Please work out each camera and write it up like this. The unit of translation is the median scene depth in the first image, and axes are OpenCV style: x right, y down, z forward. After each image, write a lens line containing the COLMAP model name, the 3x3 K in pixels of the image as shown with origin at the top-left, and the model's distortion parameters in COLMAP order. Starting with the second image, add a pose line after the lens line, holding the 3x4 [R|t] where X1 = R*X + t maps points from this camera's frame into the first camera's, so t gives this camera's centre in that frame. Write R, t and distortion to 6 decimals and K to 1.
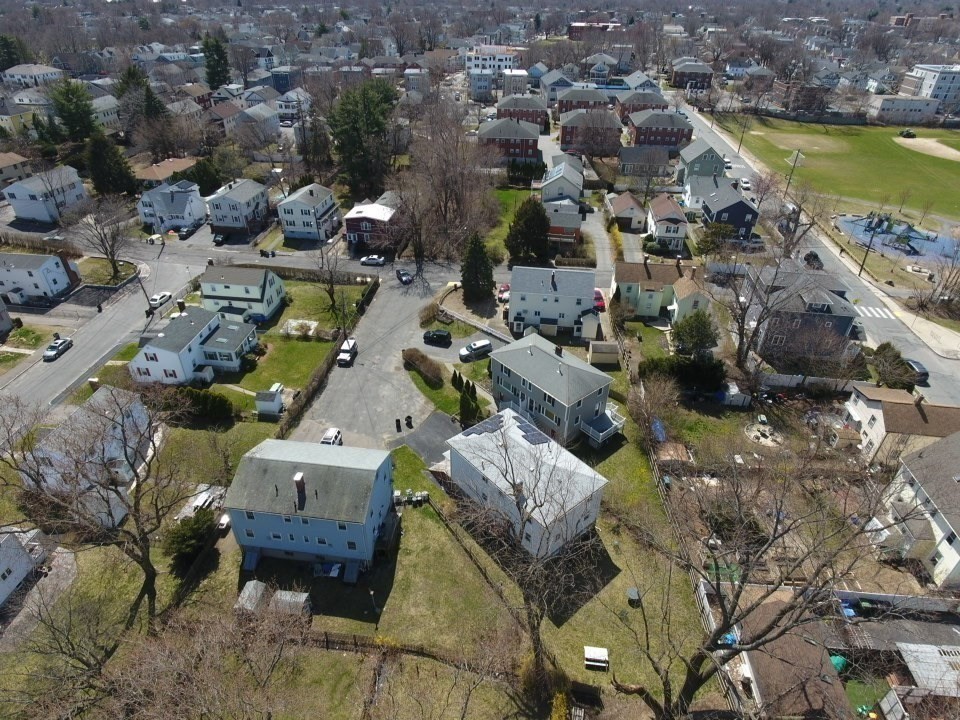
lens RADIAL K [[561.5, 0, 476.9], [0, 561.5, 357.0], [0, 0, 1]] dist [0.002407, -0.002943]
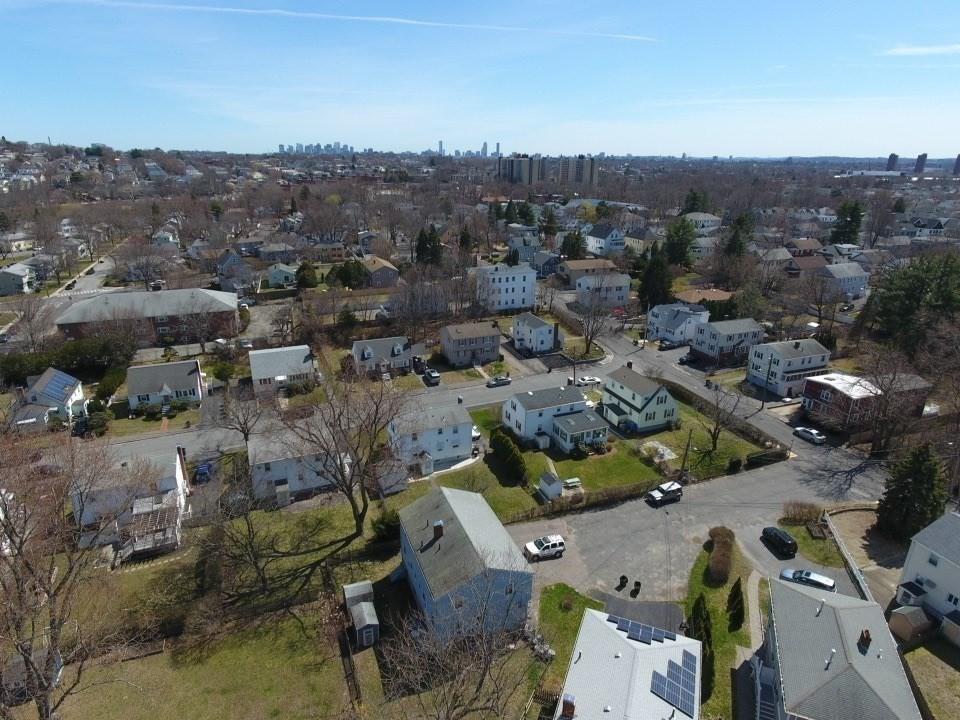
lens RADIAL K [[561.5, 0, 476.9], [0, 561.5, 357.0], [0, 0, 1]] dist [0.002407, -0.002943]
pose [[0.474054, 0.289518, -0.831536, 0.271342], [-0.494653, 0.868849, 0.020510, -0.060926], [0.728417, 0.401598, 0.555092, 0.202248]]
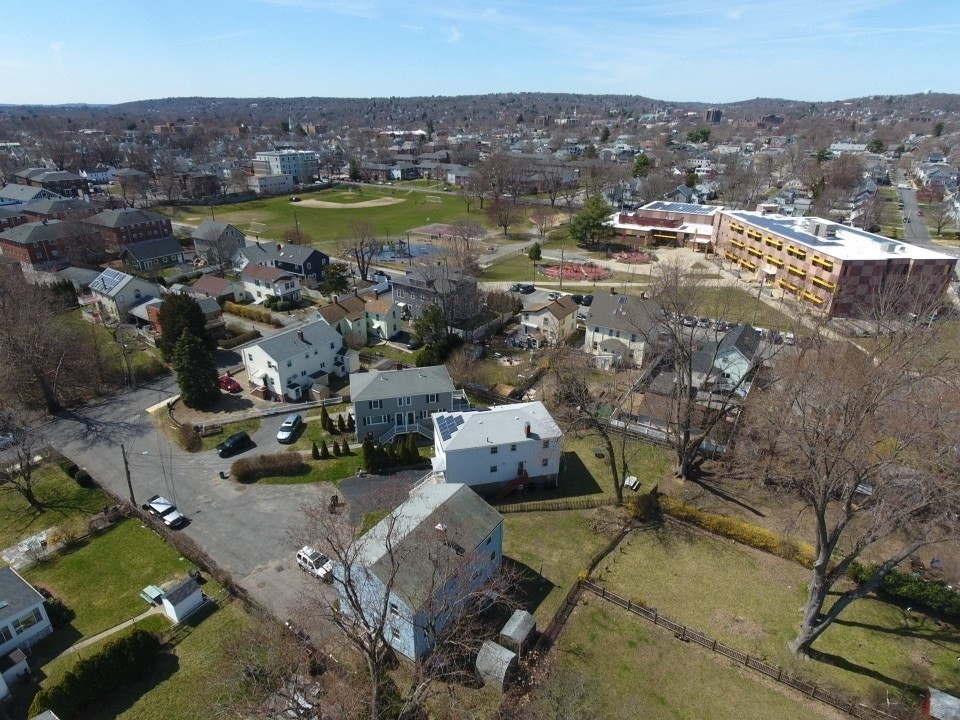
lens RADIAL K [[561.5, 0, 476.9], [0, 561.5, 357.0], [0, 0, 1]] dist [0.002407, -0.002943]
pose [[0.445065, -0.371675, 0.814724, -0.534524], [0.499470, 0.858168, 0.118646, -0.063997], [-0.743268, 0.354125, 0.567581, 0.180986]]
